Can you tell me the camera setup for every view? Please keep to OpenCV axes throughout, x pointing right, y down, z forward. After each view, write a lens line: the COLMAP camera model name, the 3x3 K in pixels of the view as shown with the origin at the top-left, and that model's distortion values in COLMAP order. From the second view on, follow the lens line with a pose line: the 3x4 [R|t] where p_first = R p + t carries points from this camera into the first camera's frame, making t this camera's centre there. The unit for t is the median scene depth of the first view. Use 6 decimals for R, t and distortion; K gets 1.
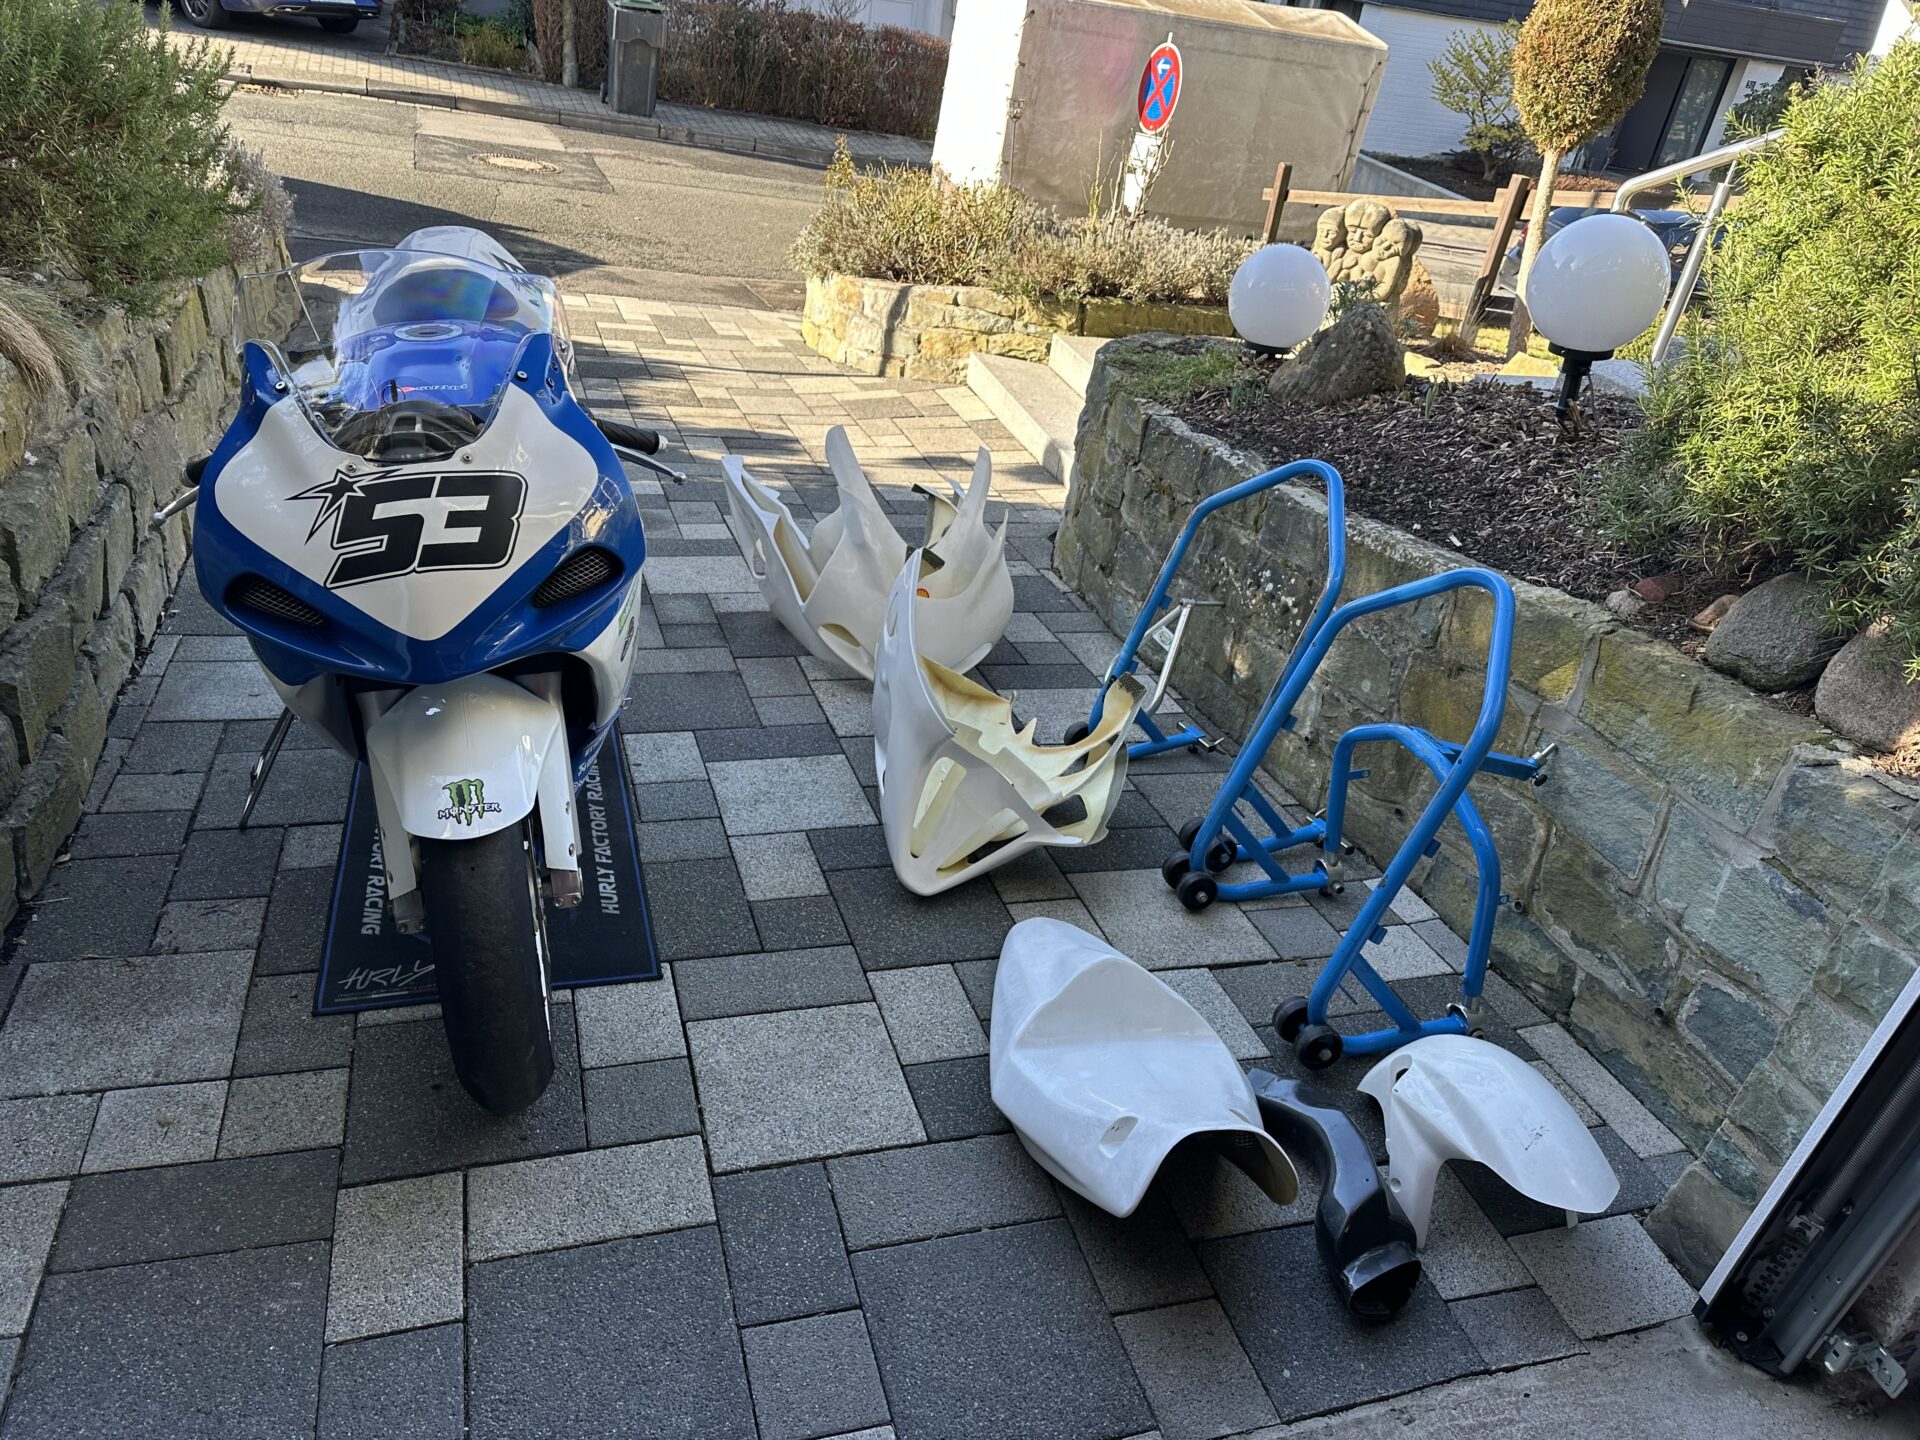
lens RADIAL K [[1346.1, 0, 959.8], [0, 1346.1, 731.9], [0, 0, 1]] dist [0.032294, -0.039406]
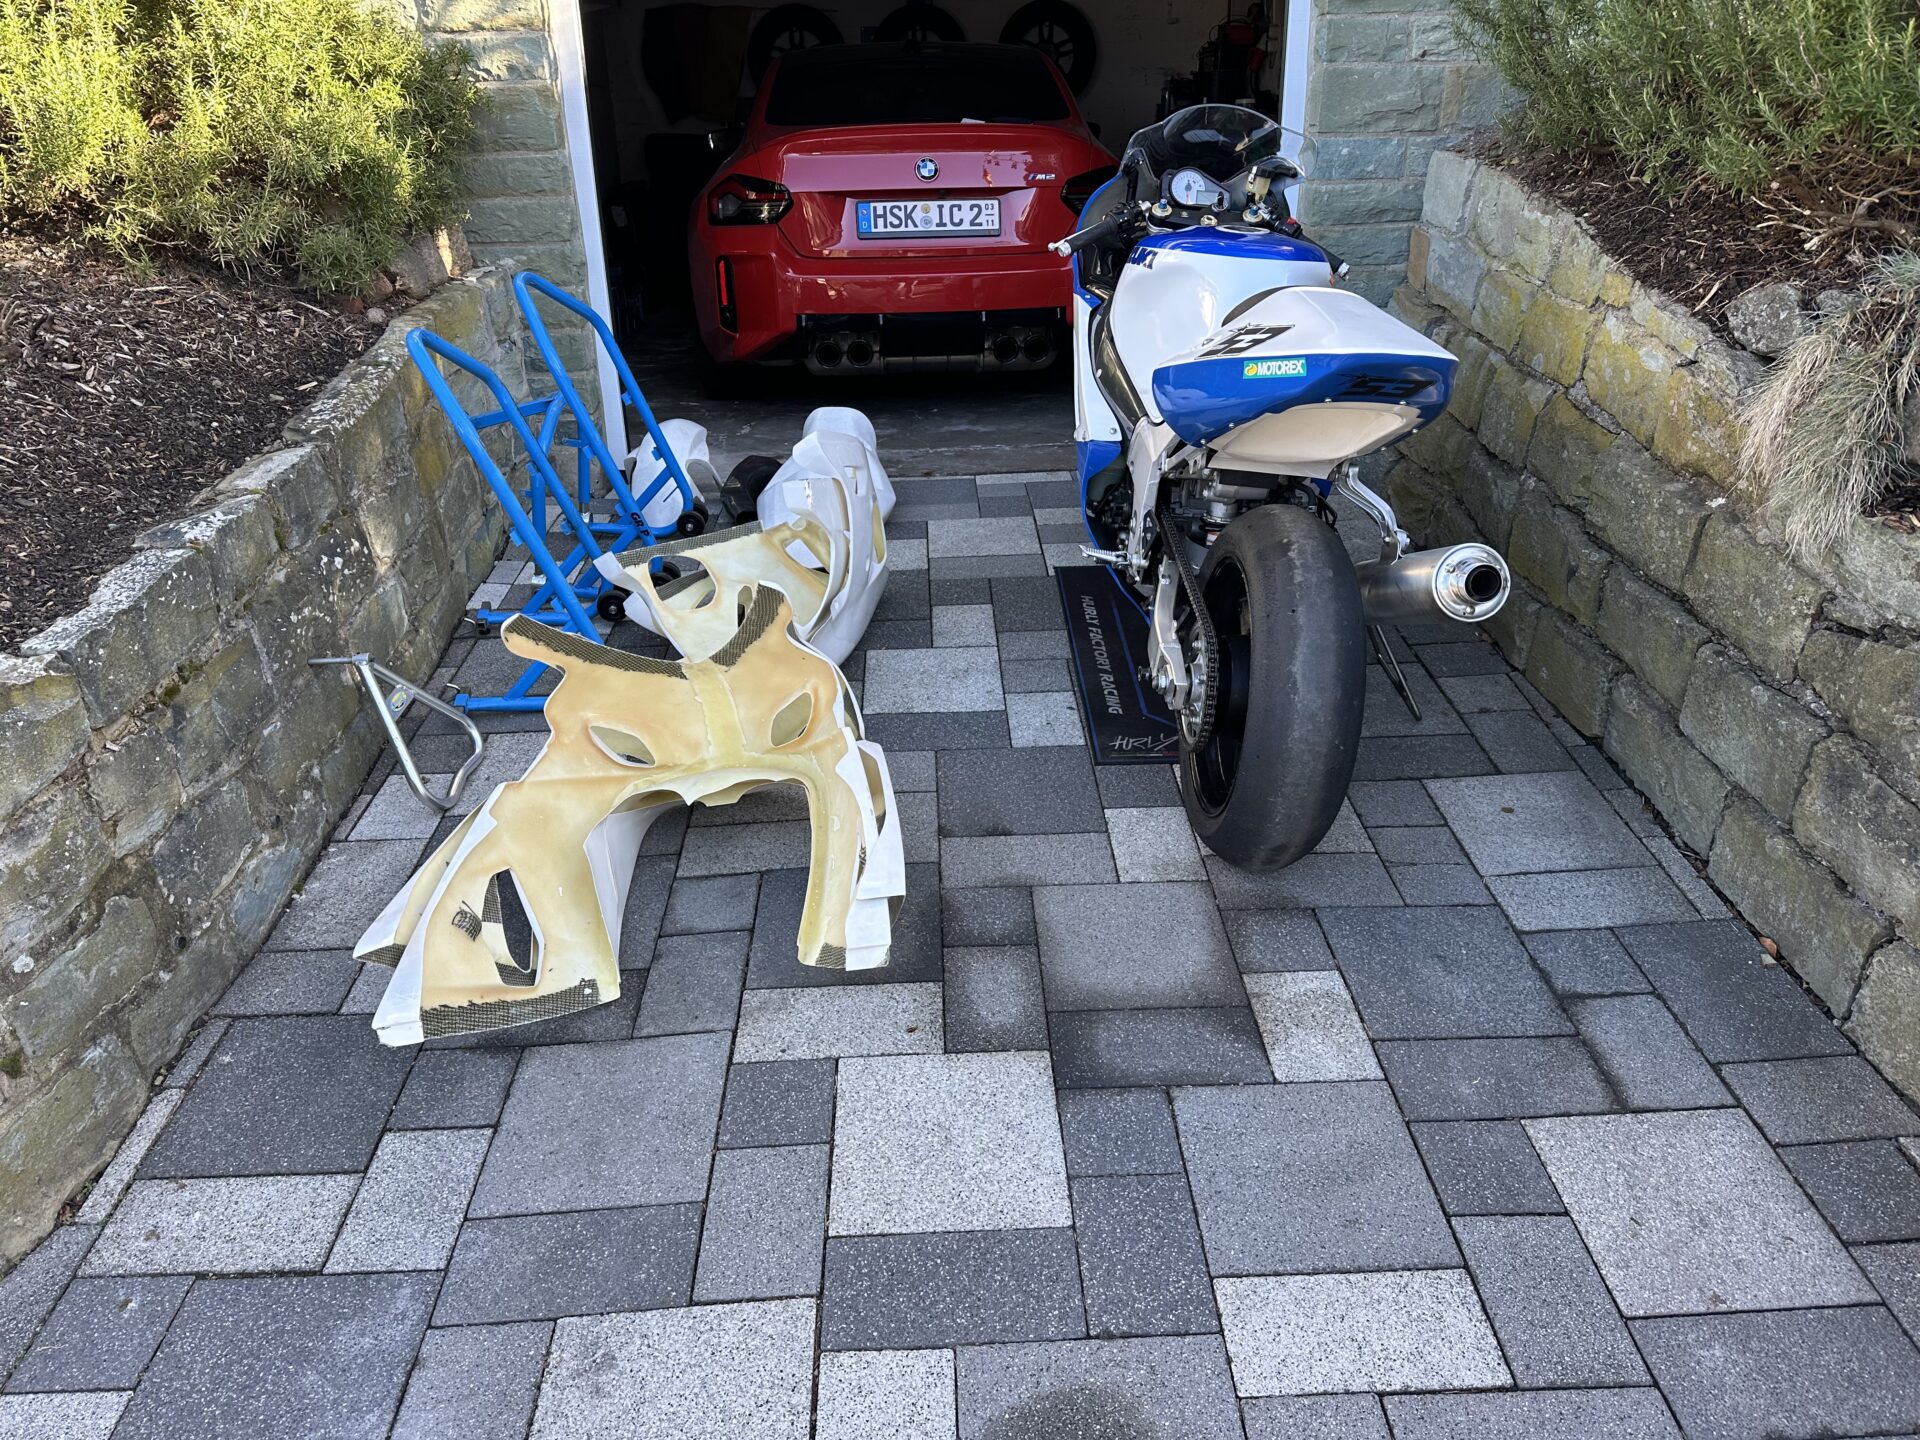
lens RADIAL K [[1346.1, 0, 961.9], [0, 1346.1, 731.7], [0, 0, 1]] dist [0.032294, -0.039406]
pose [[-0.956810, -0.214125, 0.196633, -0.392414], [0.047642, 0.551744, 0.832652, -0.870362], [-0.286783, 0.806058, -0.517713, 1.671552]]
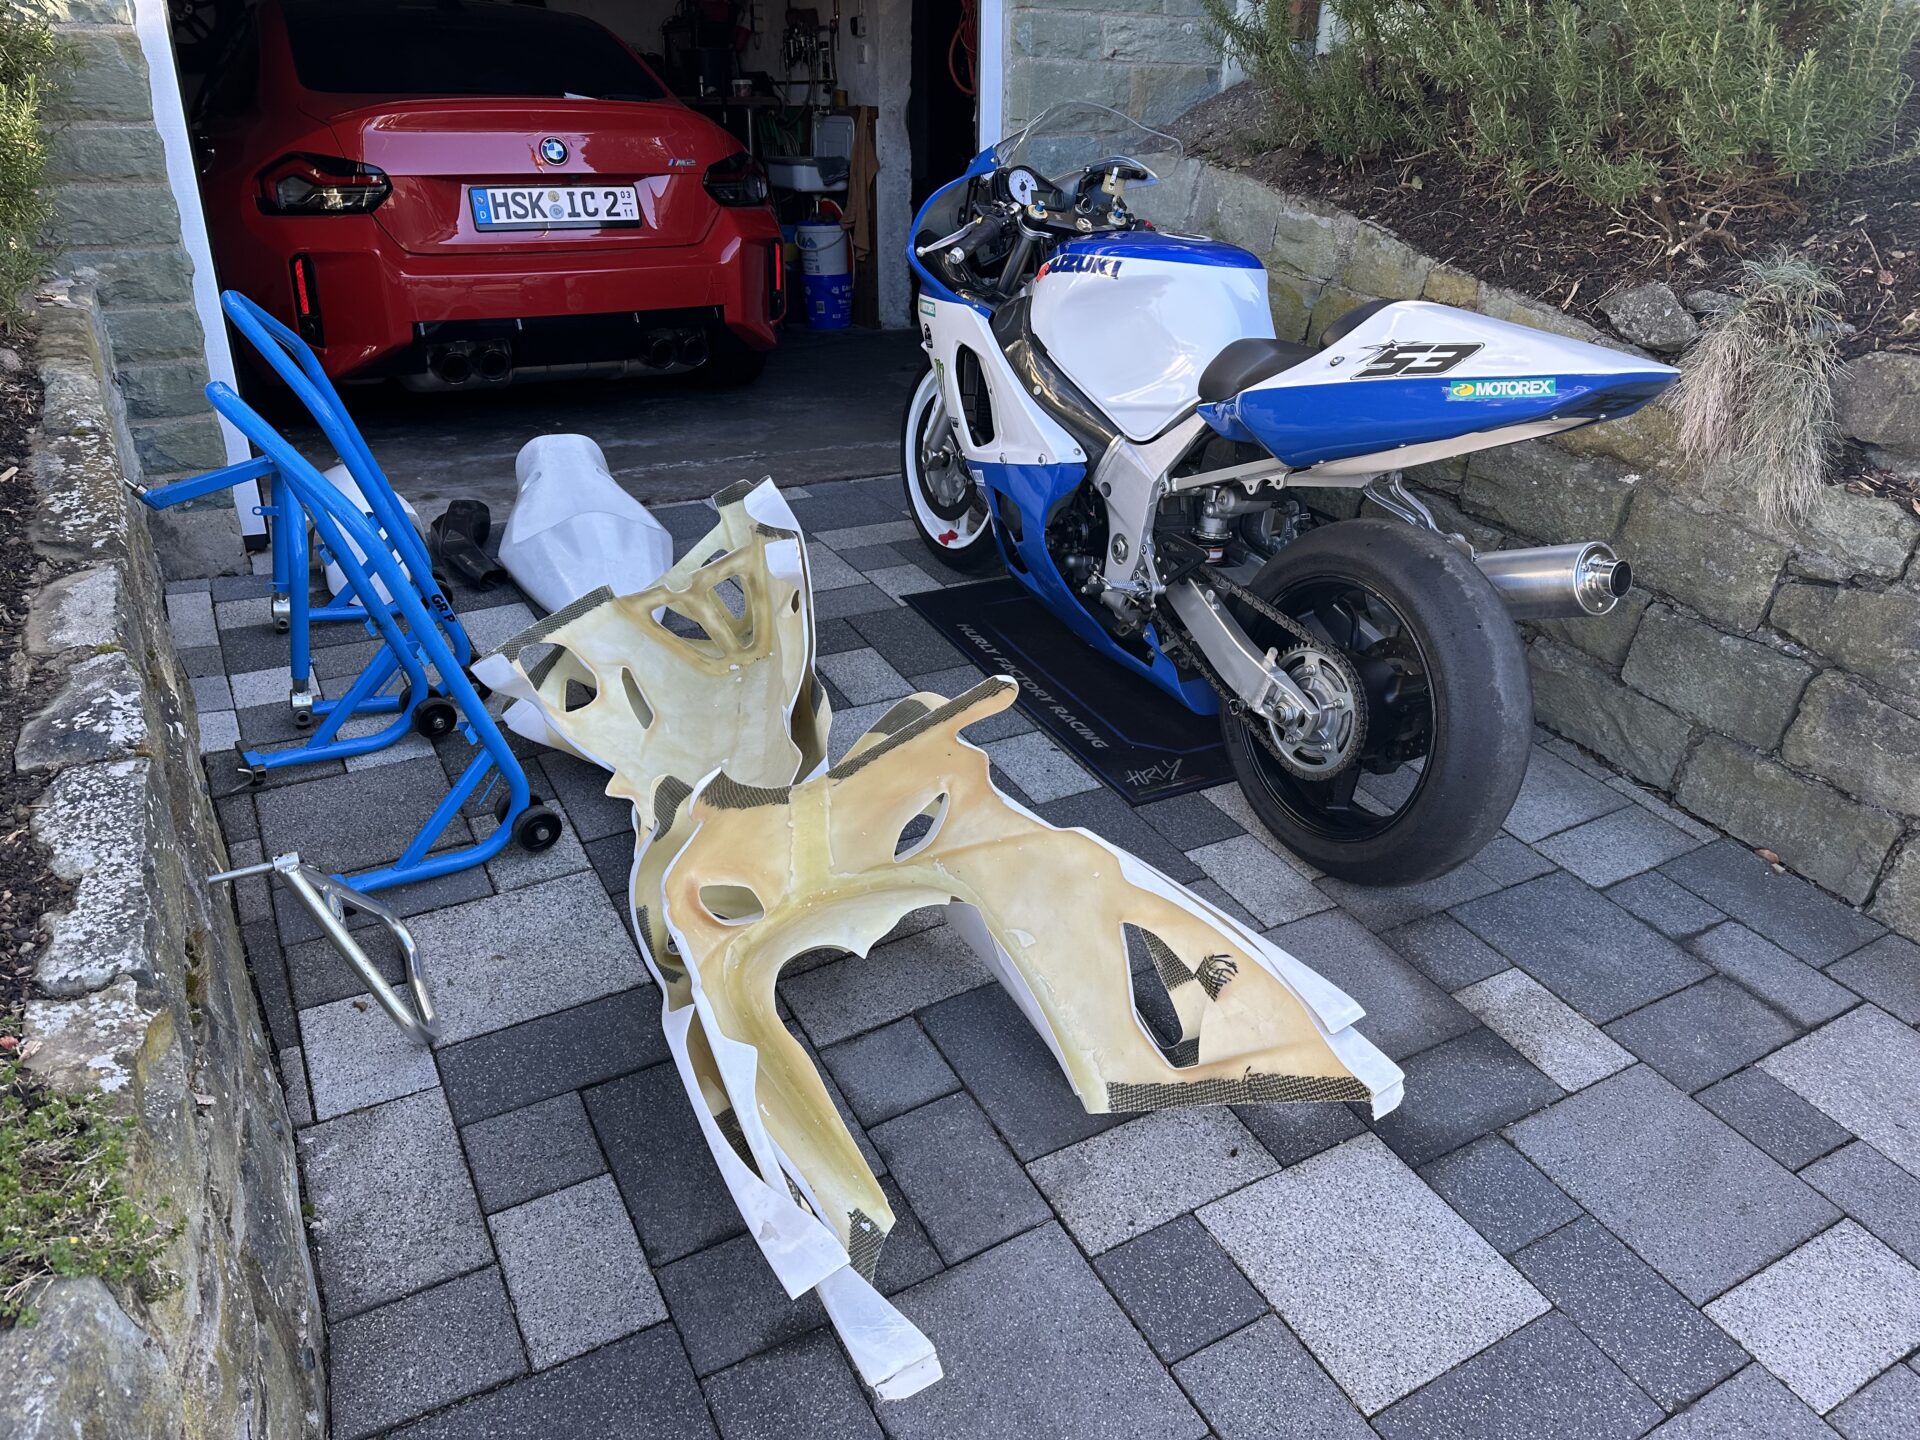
lens RADIAL K [[1346.1, 0, 966.1], [0, 1346.1, 727.0], [0, 0, 1]] dist [0.032294, -0.039406]
pose [[-0.965377, -0.047957, -0.256412, 0.065696], [-0.238909, 0.557204, 0.795265, -0.770511], [0.104736, 0.828989, -0.549370, 1.603290]]
